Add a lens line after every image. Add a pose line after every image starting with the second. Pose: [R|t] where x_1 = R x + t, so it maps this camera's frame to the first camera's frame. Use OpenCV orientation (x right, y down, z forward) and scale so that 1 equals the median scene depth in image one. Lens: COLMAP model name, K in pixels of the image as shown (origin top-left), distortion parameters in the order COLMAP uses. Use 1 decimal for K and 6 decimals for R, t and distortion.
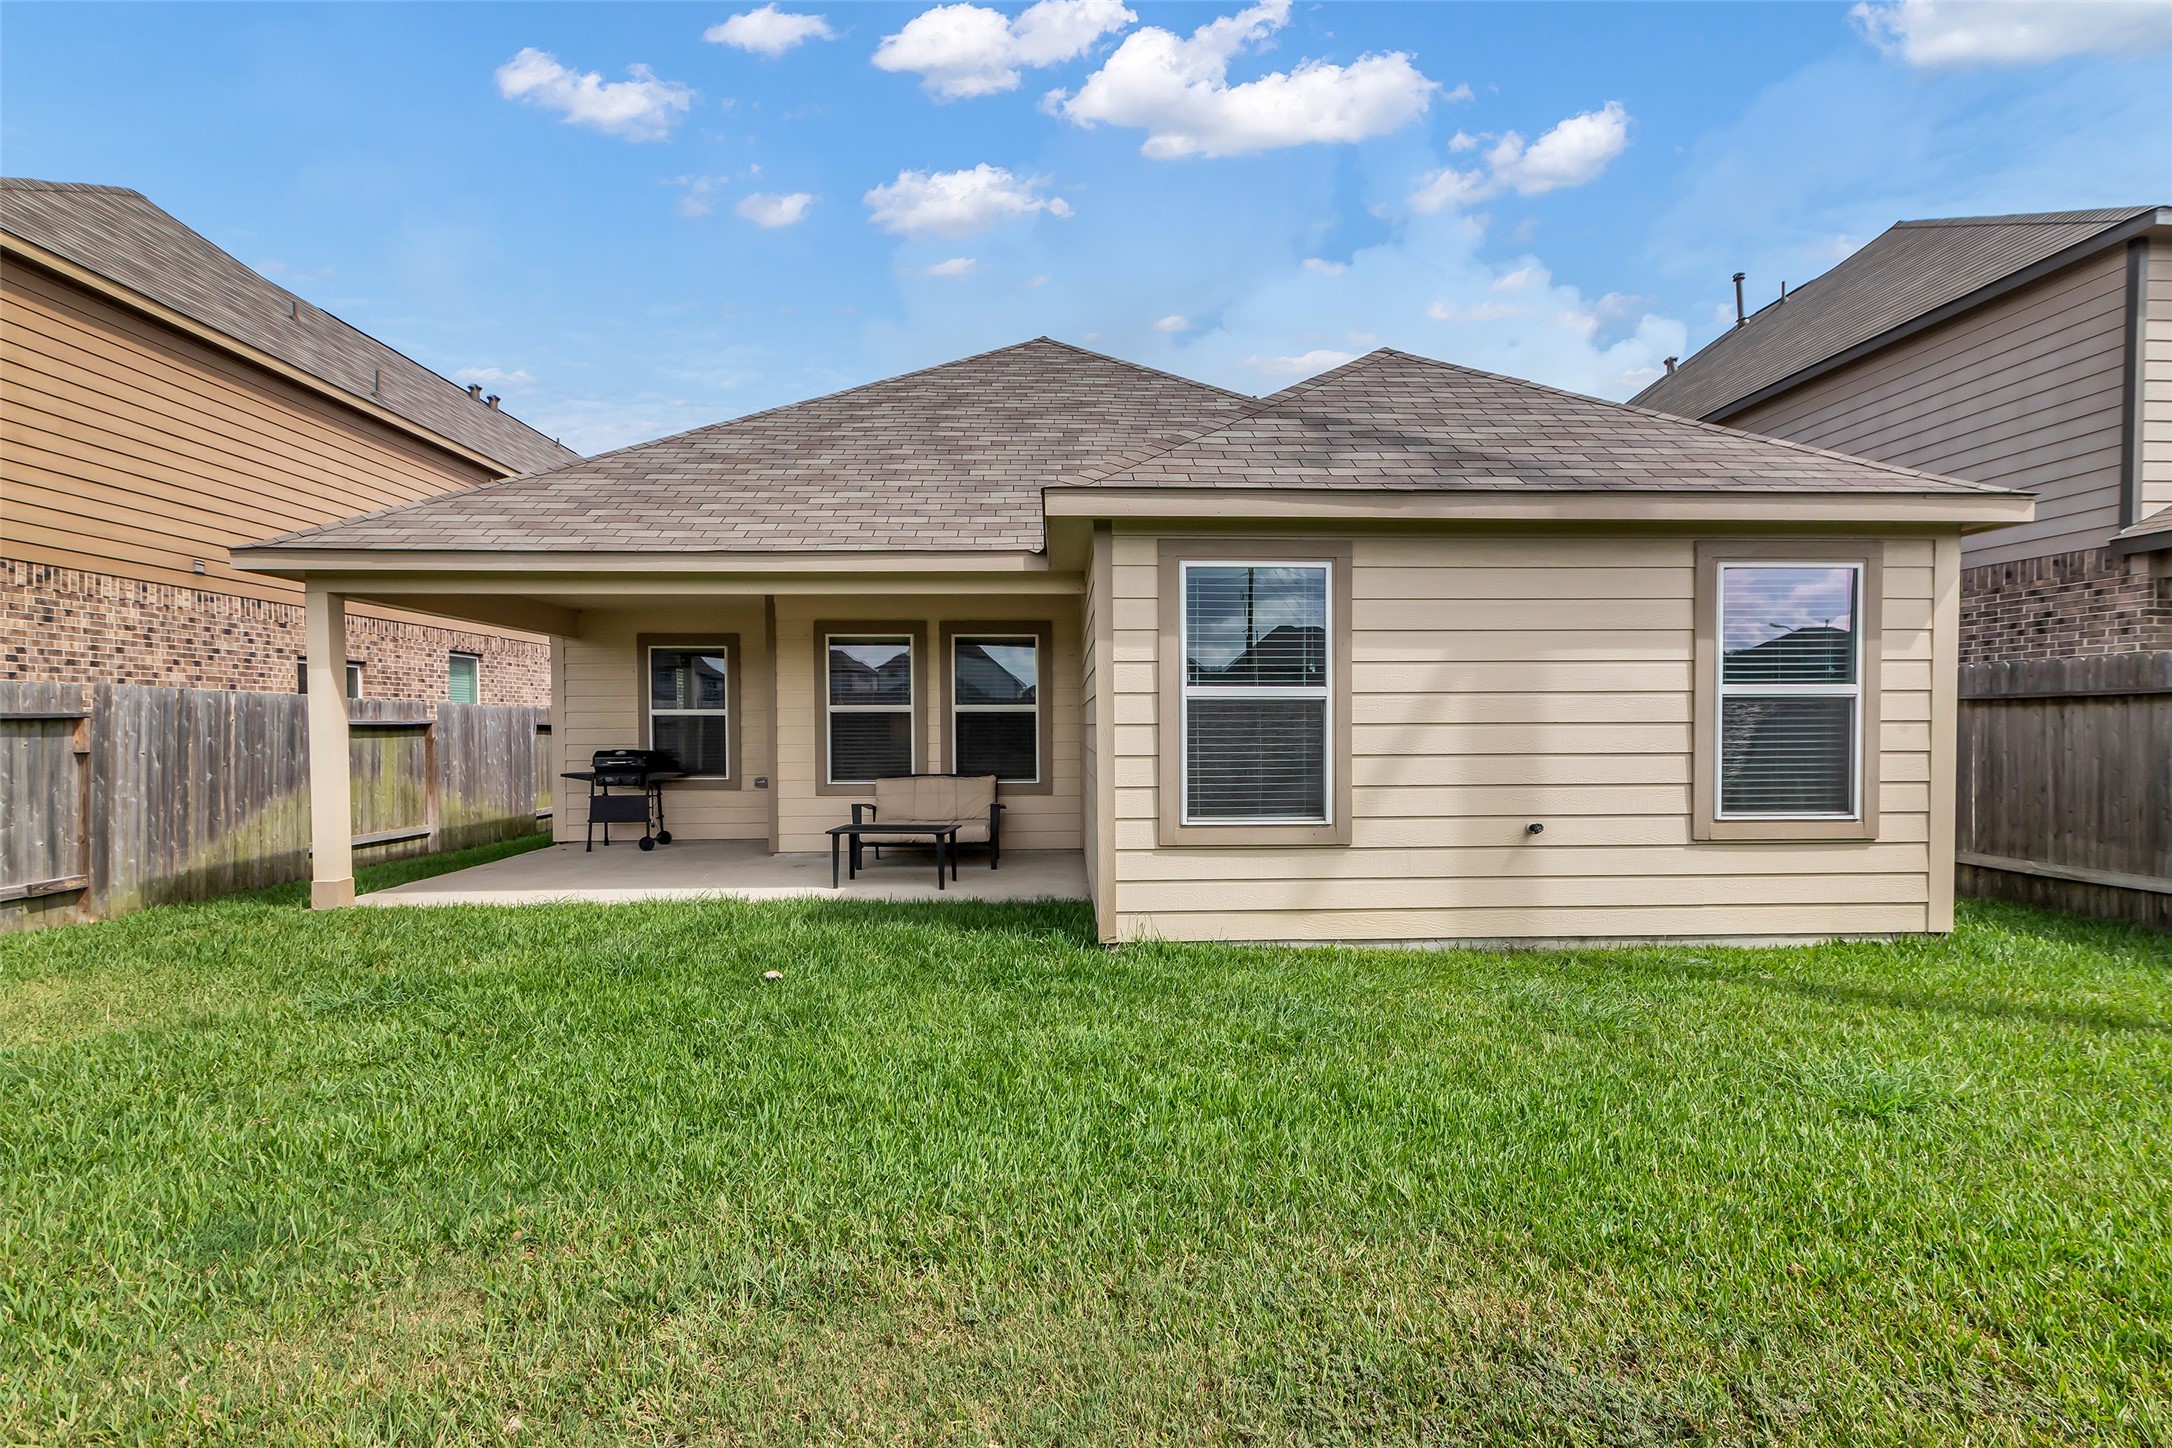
lens RADIAL K [[984.0, 0, 1091.3], [0, 984.0, 742.7], [0, 0, 1]] dist [0.002362, 0.000095]
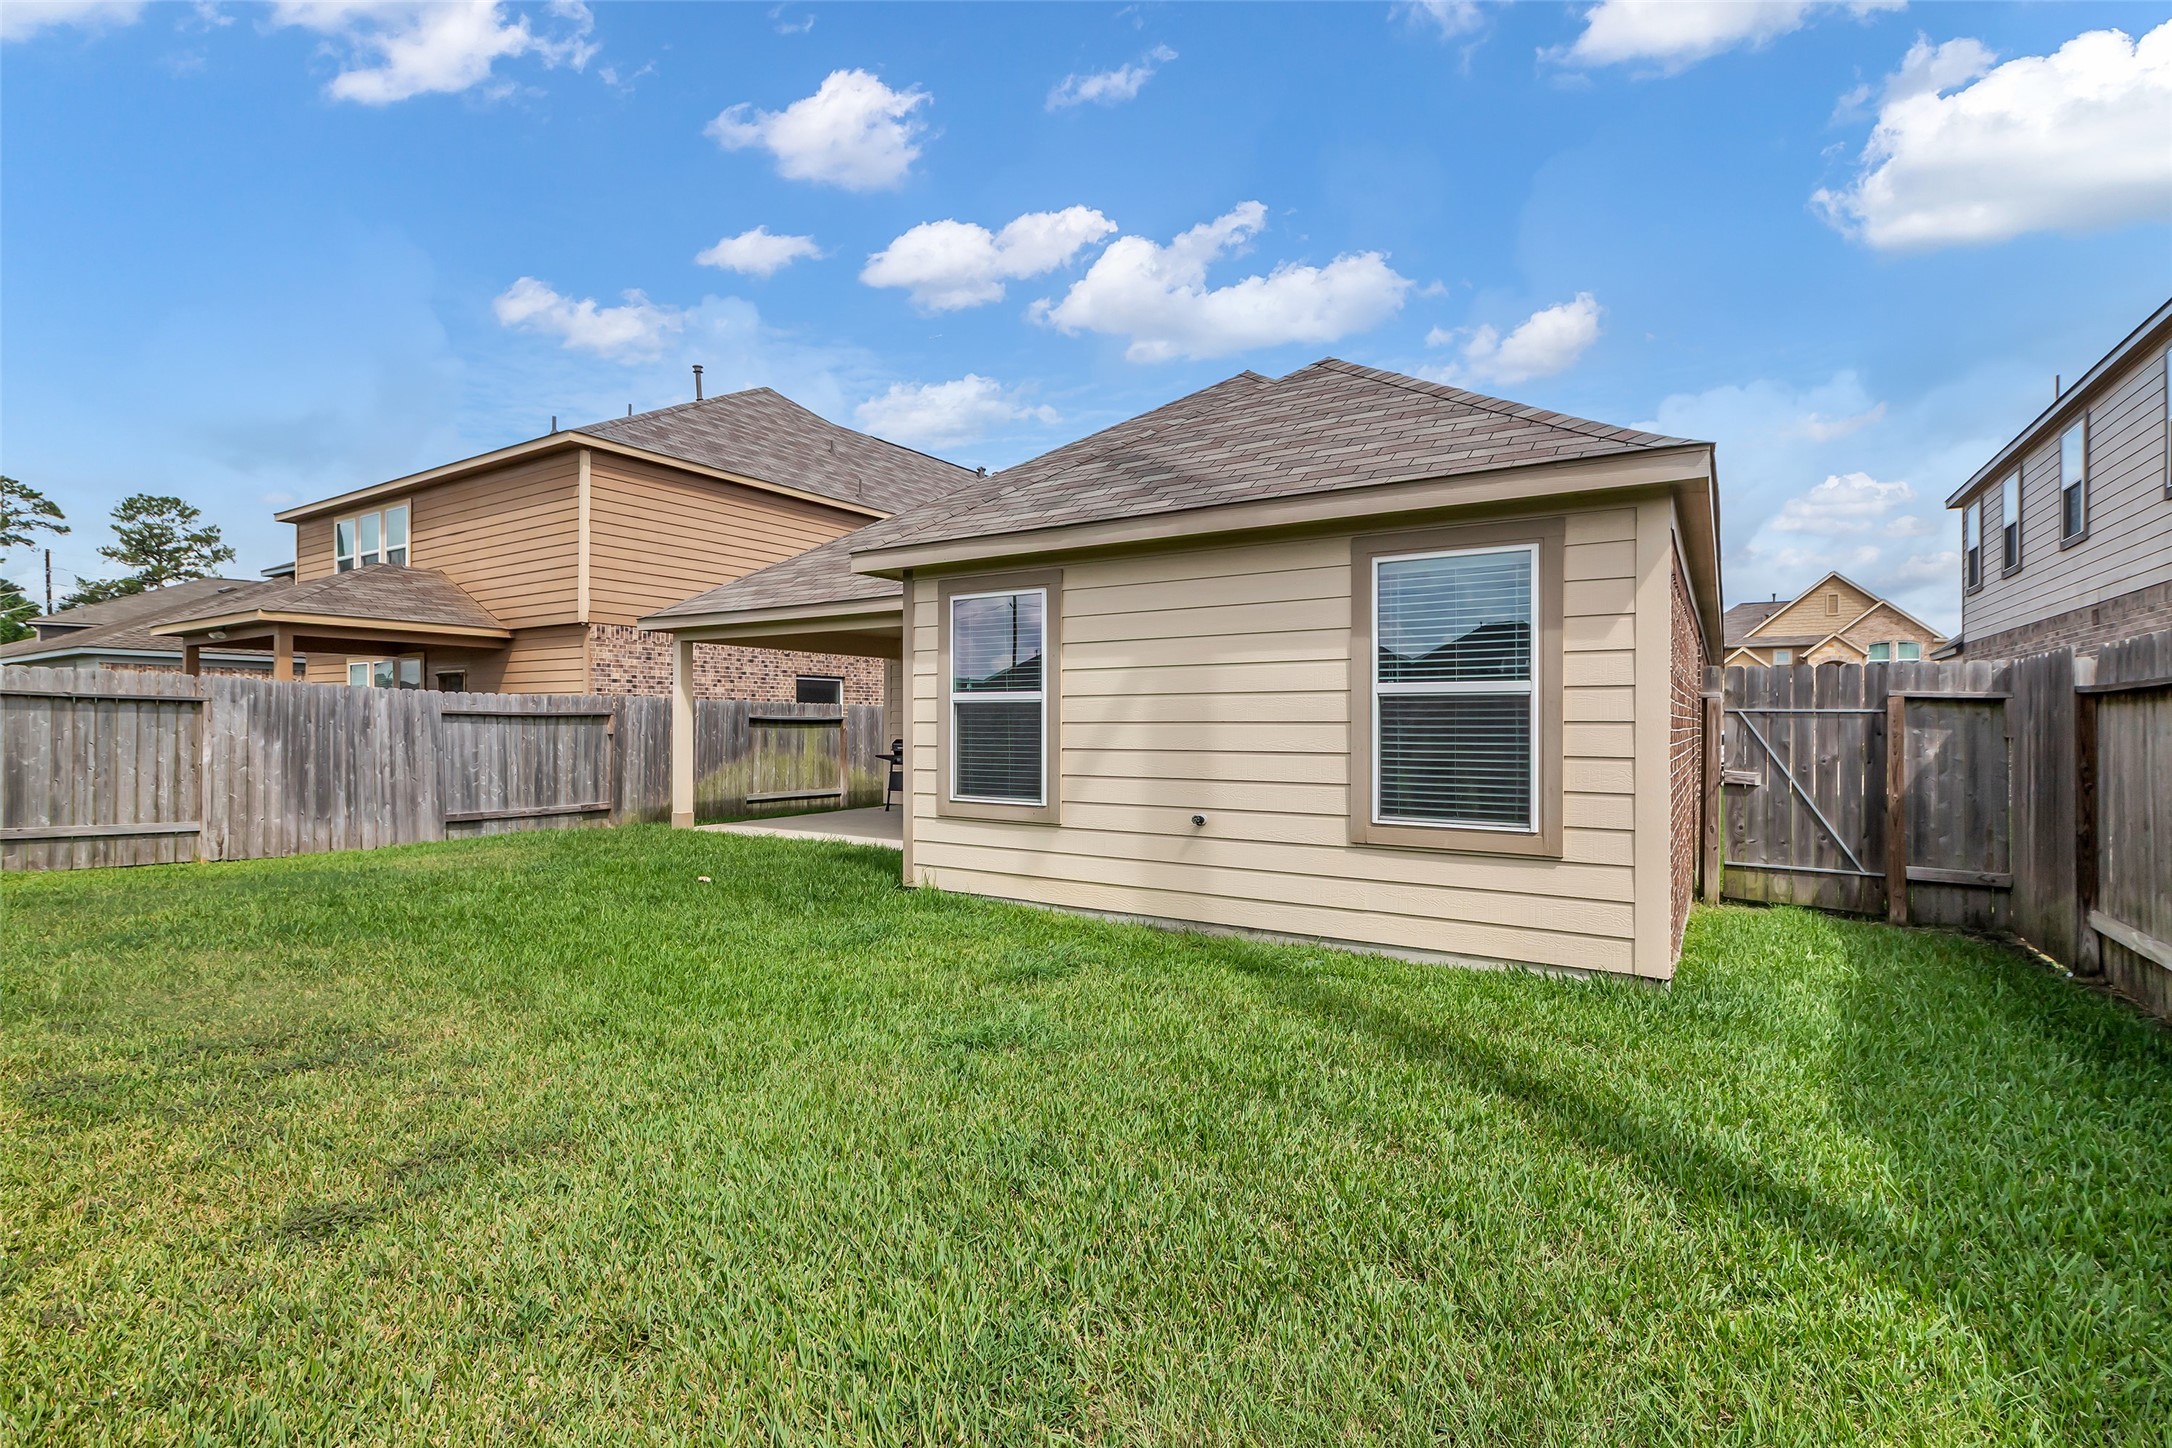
lens RADIAL K [[975.2, 0, 1086.0], [0, 975.2, 724.0], [0, 0, 1]] dist [-0.000192, -0.000061]
pose [[0.817183, 0.006137, -0.576346, 0.566387], [-0.013942, 0.999861, -0.009121, -0.003951], [0.576210, 0.015489, 0.817155, 0.032964]]
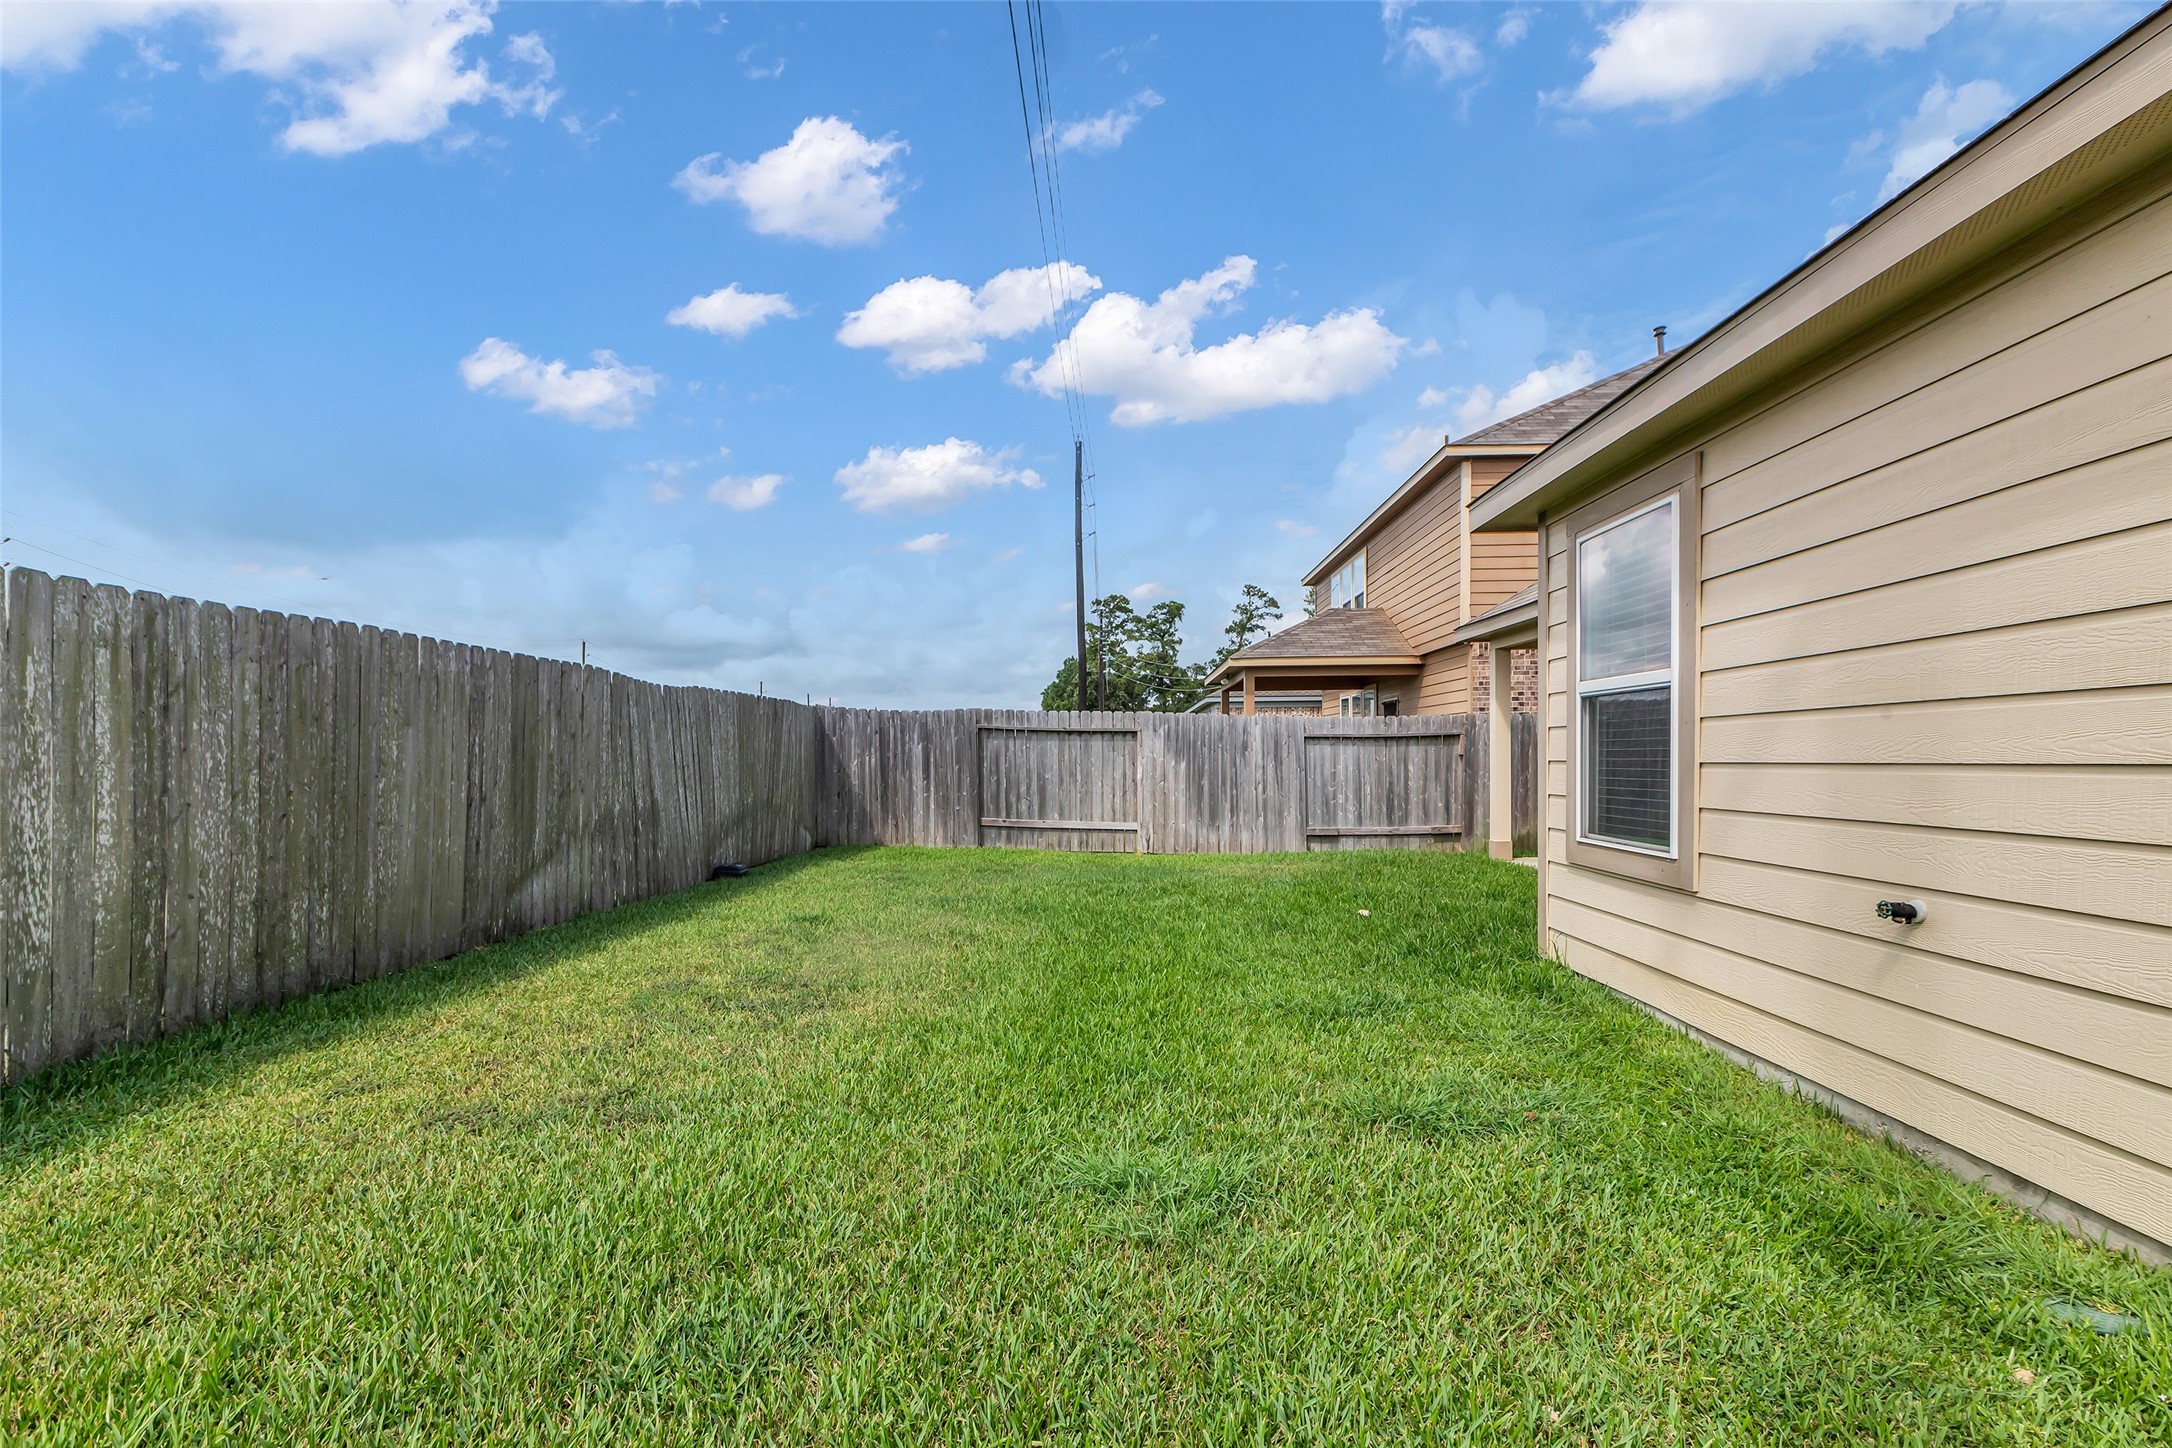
lens RADIAL K [[979.2, 0, 1080.9], [0, 979.2, 773.7], [0, 0, 1]] dist [-0.002822, -0.000466]
pose [[-0.072975, 0.023149, -0.997065, 0.575713], [-0.000940, 0.999729, 0.023279, 0.002858], [0.997333, 0.002636, -0.072933, 0.363695]]
